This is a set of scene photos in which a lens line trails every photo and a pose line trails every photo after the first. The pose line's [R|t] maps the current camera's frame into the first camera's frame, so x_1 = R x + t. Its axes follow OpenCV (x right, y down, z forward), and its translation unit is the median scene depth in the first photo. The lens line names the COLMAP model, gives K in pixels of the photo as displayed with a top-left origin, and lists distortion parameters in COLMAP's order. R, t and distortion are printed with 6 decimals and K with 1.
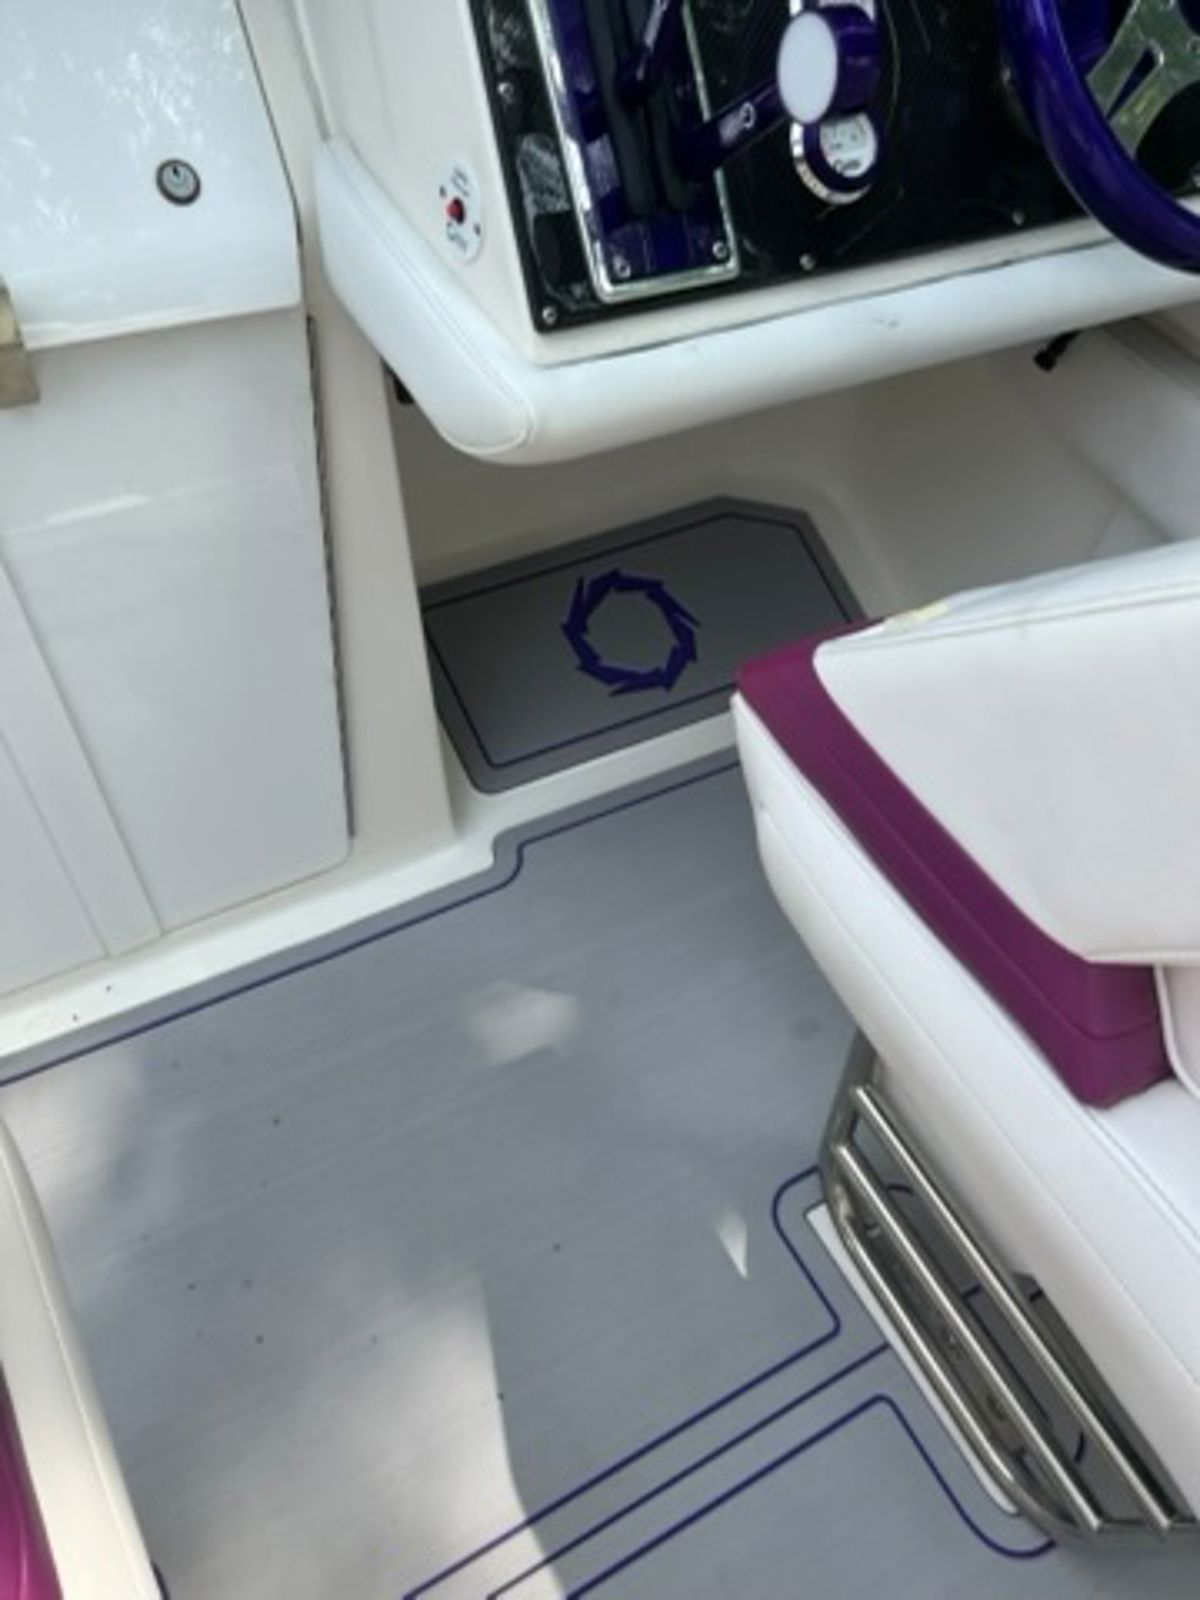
lens RADIAL K [[1200.1, 0, 600.0], [0, 1200.1, 800.0], [0, 0, 1]] dist [0.097353, -0.115348]
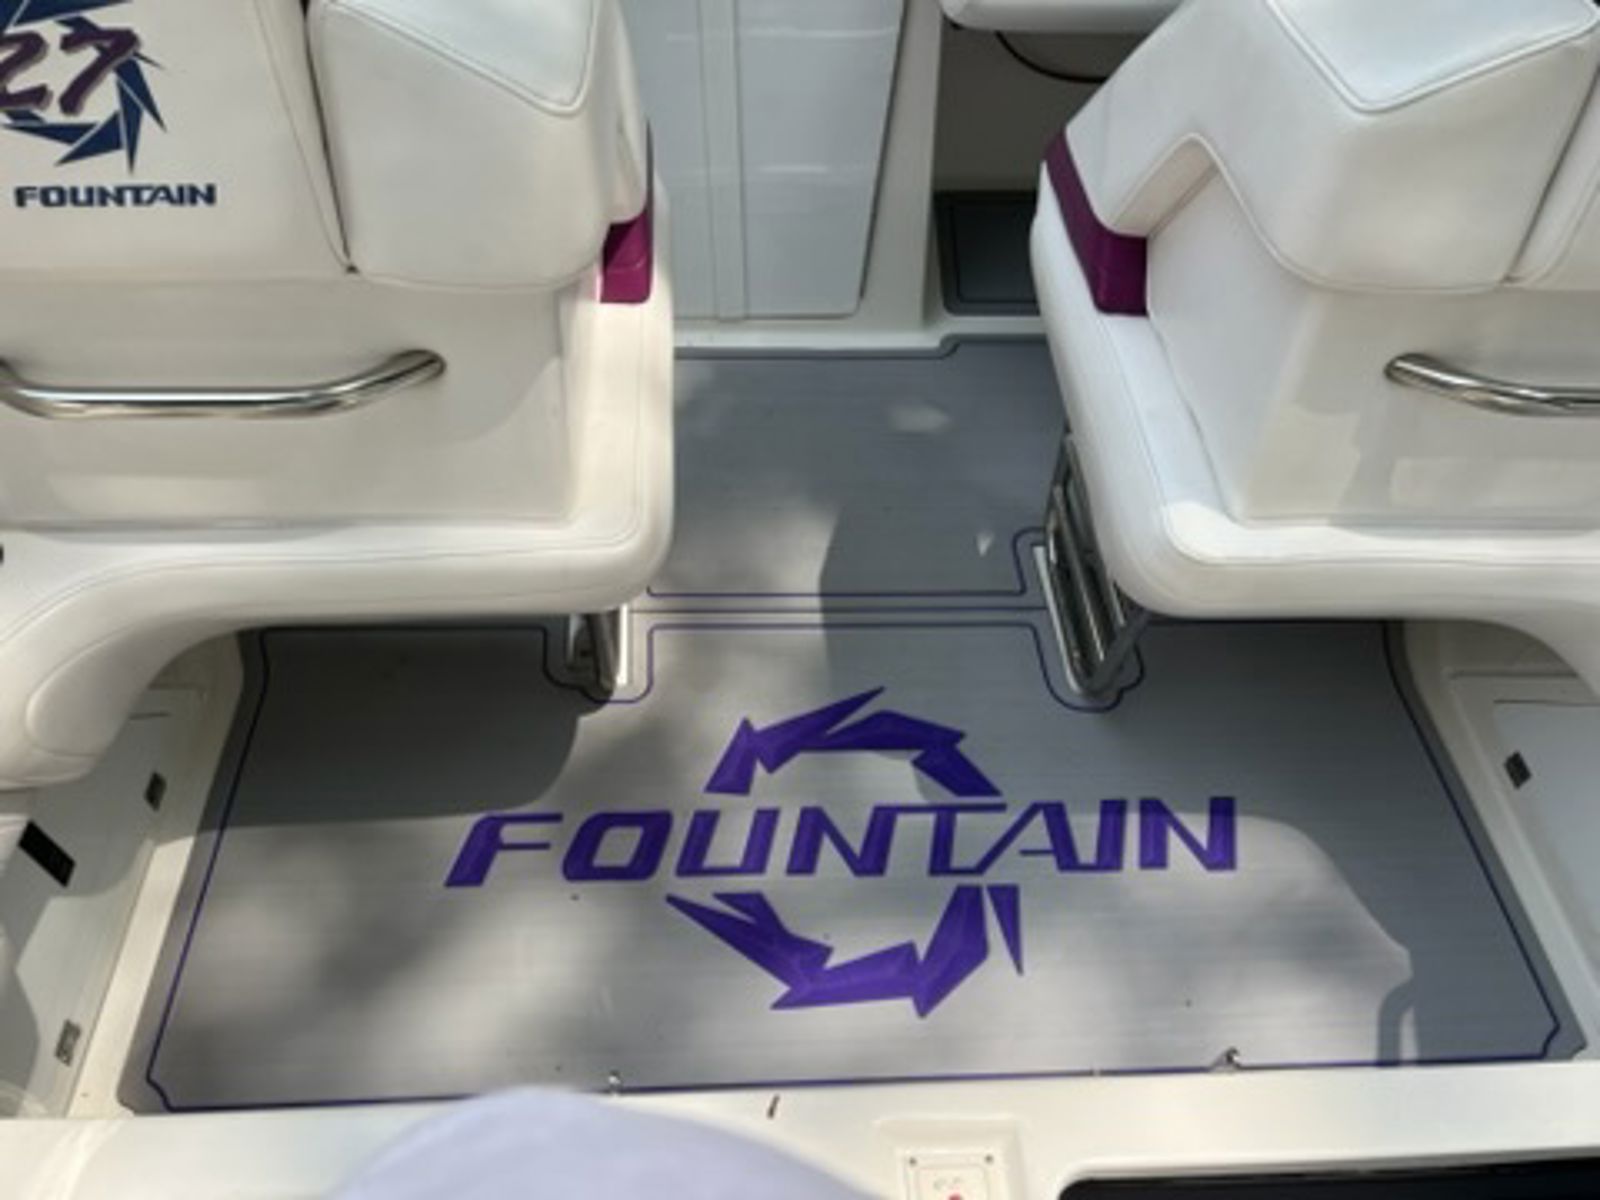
lens RADIAL K [[1200.1, 0, 800.0], [0, 1200.1, 600.0], [0, 0, 1]] dist [0.097353, -0.115348]
pose [[0.898484, 0.304614, -0.316129, 0.467019], [-0.320166, 0.947357, 0.002894, 0.556036], [0.300368, 0.098614, 0.948712, -0.720661]]
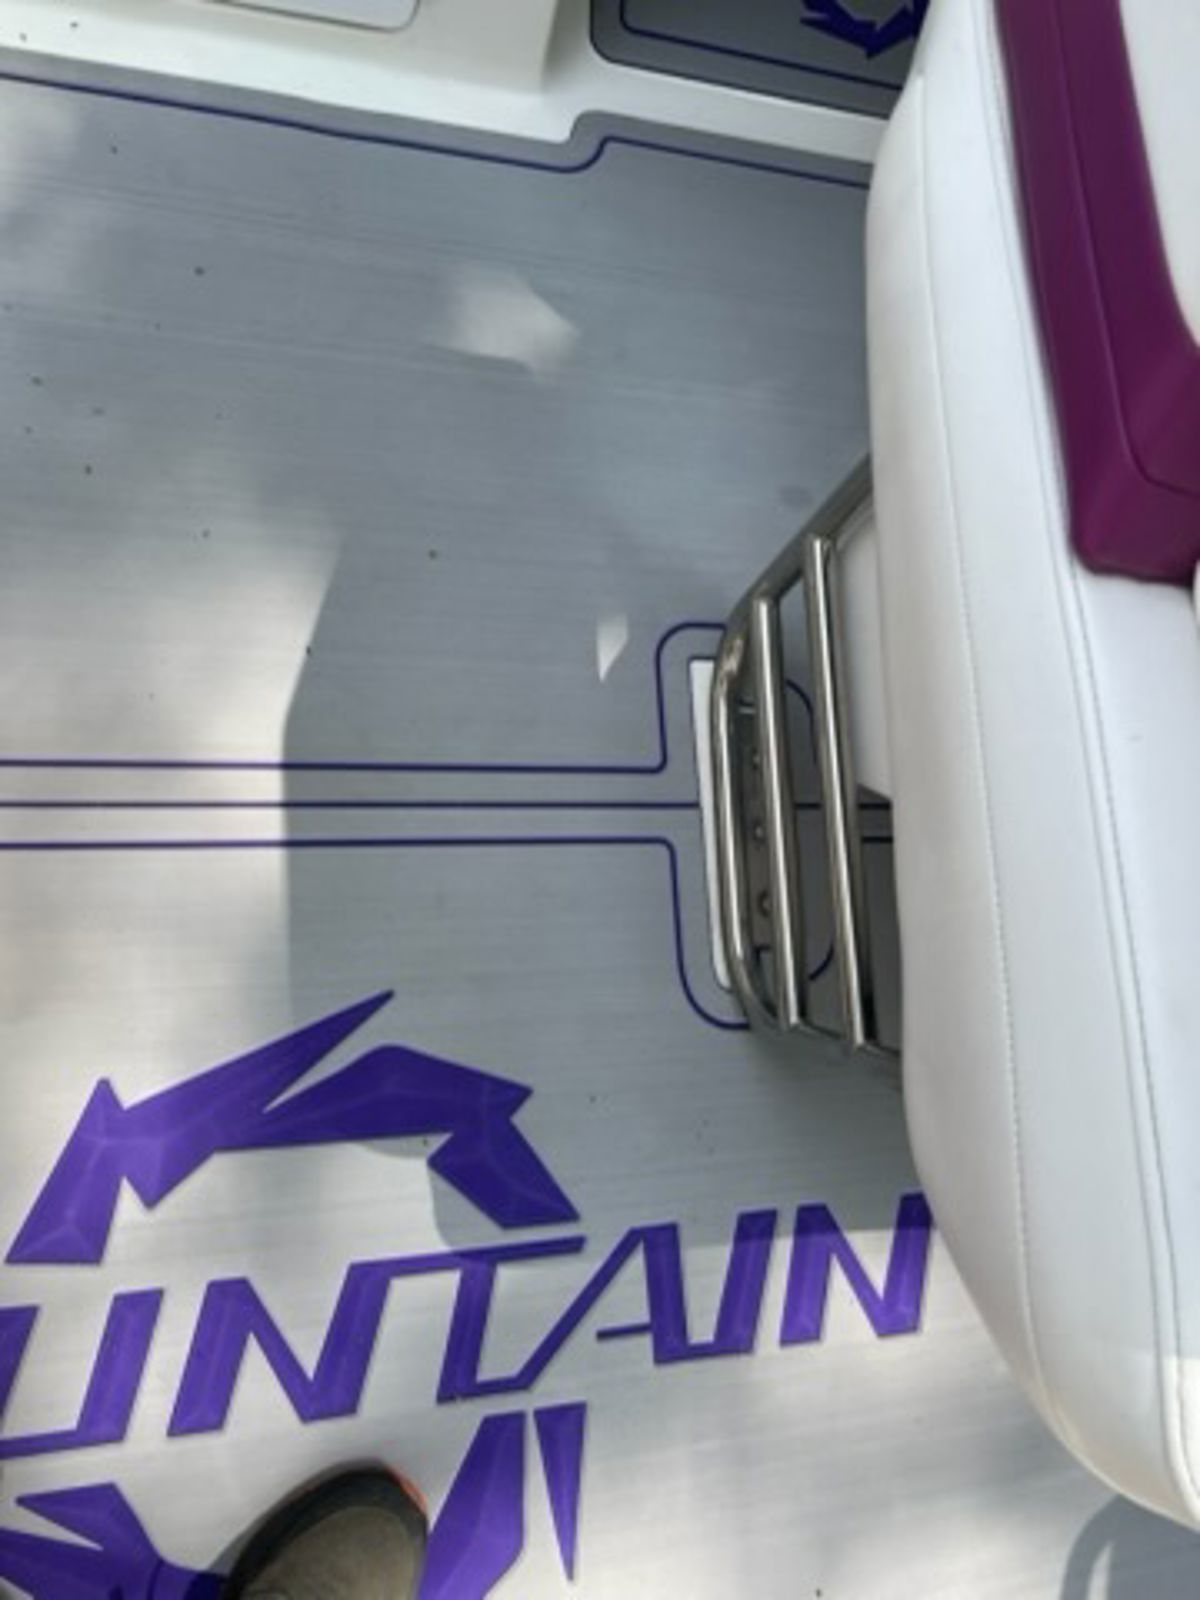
lens RADIAL K [[1200.1, 0, 600.0], [0, 1200.1, 800.0], [0, 0, 1]] dist [0.097353, -0.115348]
pose [[0.880613, 0.465149, 0.090316, 0.080053], [-0.465276, 0.812786, 0.350567, 0.148075], [0.089658, -0.350735, 0.932173, 0.116630]]
